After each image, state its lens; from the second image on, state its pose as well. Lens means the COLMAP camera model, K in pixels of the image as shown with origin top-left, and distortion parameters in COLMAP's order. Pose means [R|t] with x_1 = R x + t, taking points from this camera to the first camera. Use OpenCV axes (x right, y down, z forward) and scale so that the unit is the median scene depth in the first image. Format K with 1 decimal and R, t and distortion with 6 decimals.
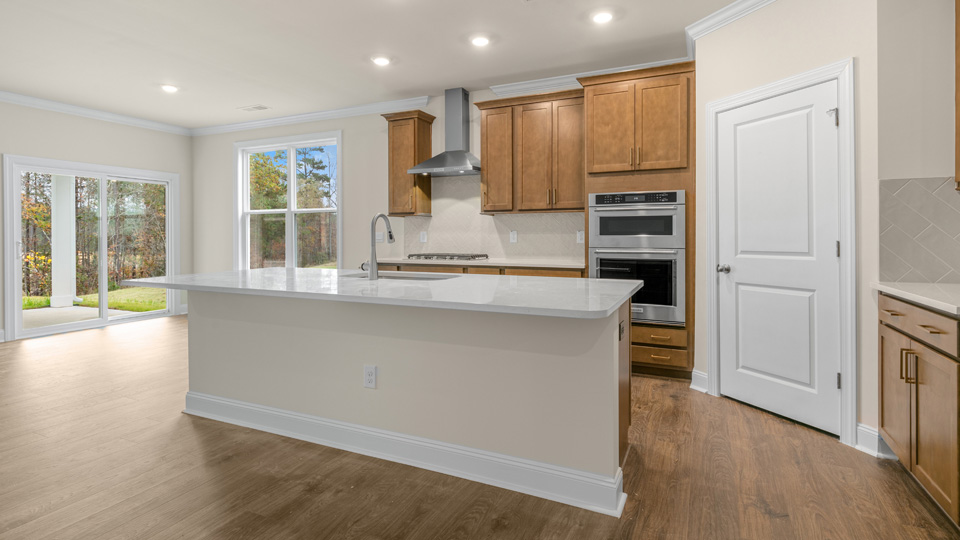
lens RADIAL K [[459.0, 0, 471.3], [0, 459.0, 236.2], [0, 0, 1]] dist [0.004381, -0.000543]
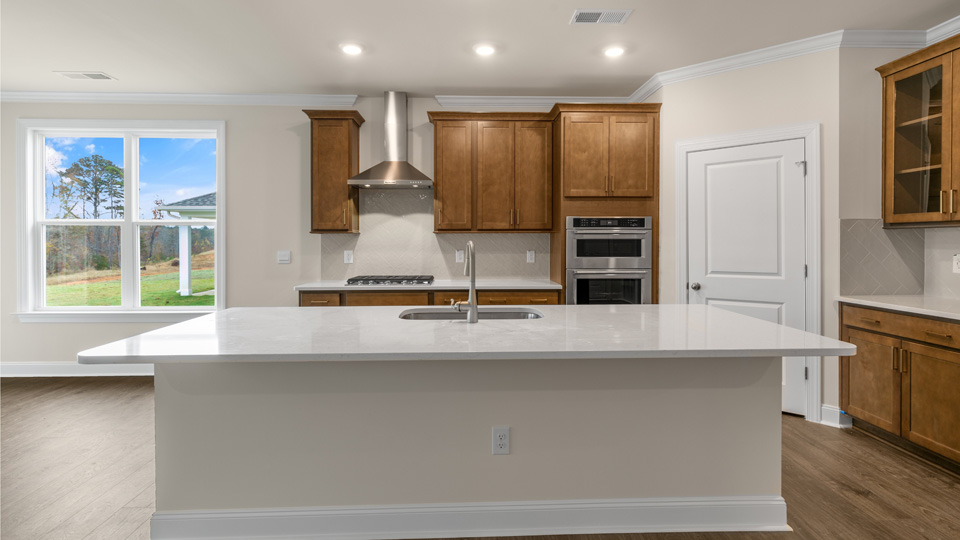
lens RADIAL K [[459.0, 0, 469.0], [0, 459.0, 244.7], [0, 0, 1]] dist [0.004381, -0.000543]
pose [[0.895369, -0.002691, 0.445317, -0.422834], [0.001972, 0.999996, 0.002079, -0.034048], [-0.445321, -0.000984, 0.895370, 0.183416]]
